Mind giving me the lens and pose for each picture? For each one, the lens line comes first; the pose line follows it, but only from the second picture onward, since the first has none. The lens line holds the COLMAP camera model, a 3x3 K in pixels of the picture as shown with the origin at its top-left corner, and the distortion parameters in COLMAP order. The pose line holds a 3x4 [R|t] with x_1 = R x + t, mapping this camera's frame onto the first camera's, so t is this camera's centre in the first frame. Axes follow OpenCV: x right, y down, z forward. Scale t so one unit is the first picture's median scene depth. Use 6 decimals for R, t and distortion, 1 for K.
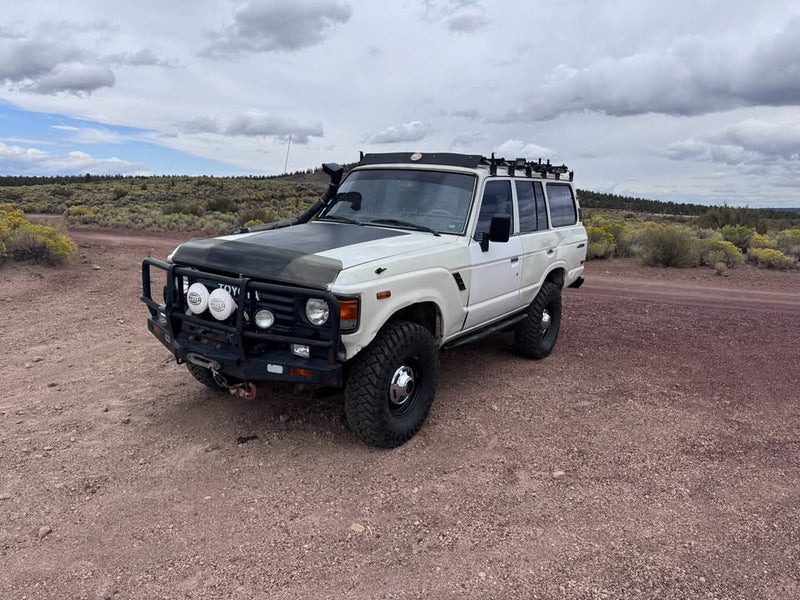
lens RADIAL K [[570.0, 0, 404.6], [0, 570.0, 300.0], [0, 0, 1]] dist [0.039876, -0.040576]
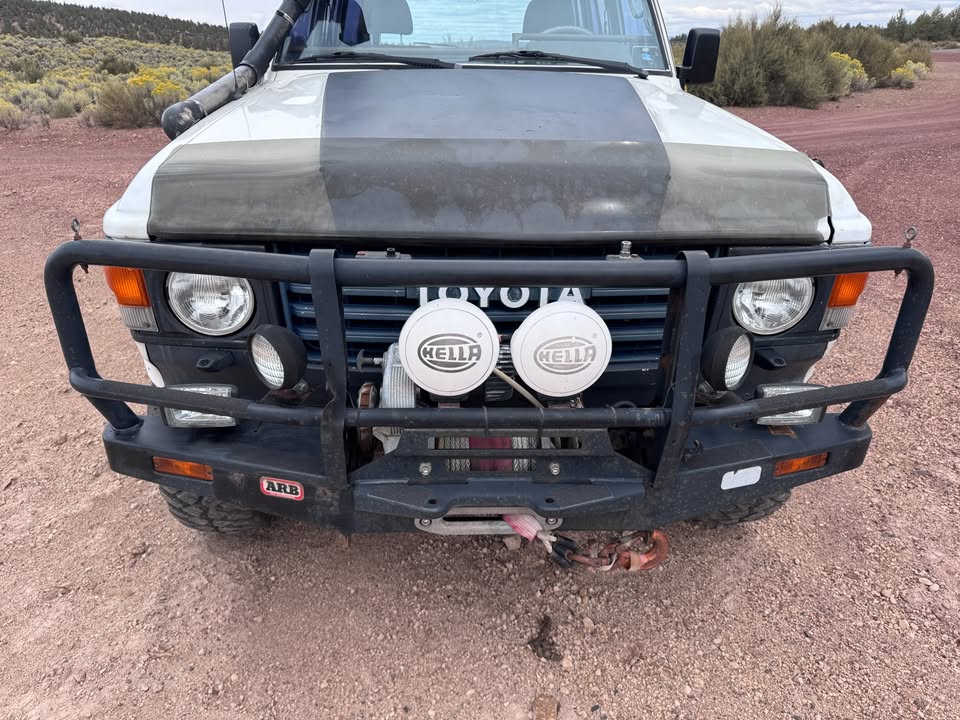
lens RADIAL K [[684.0, 0, 469.6], [0, 684.0, 361.0], [0, 0, 1]] dist [0.039876, -0.040576]
pose [[0.805417, -0.287618, 0.518247, -0.532962], [0.140252, 0.942021, 0.304838, -0.104176], [-0.575876, -0.172836, 0.799058, 0.691385]]
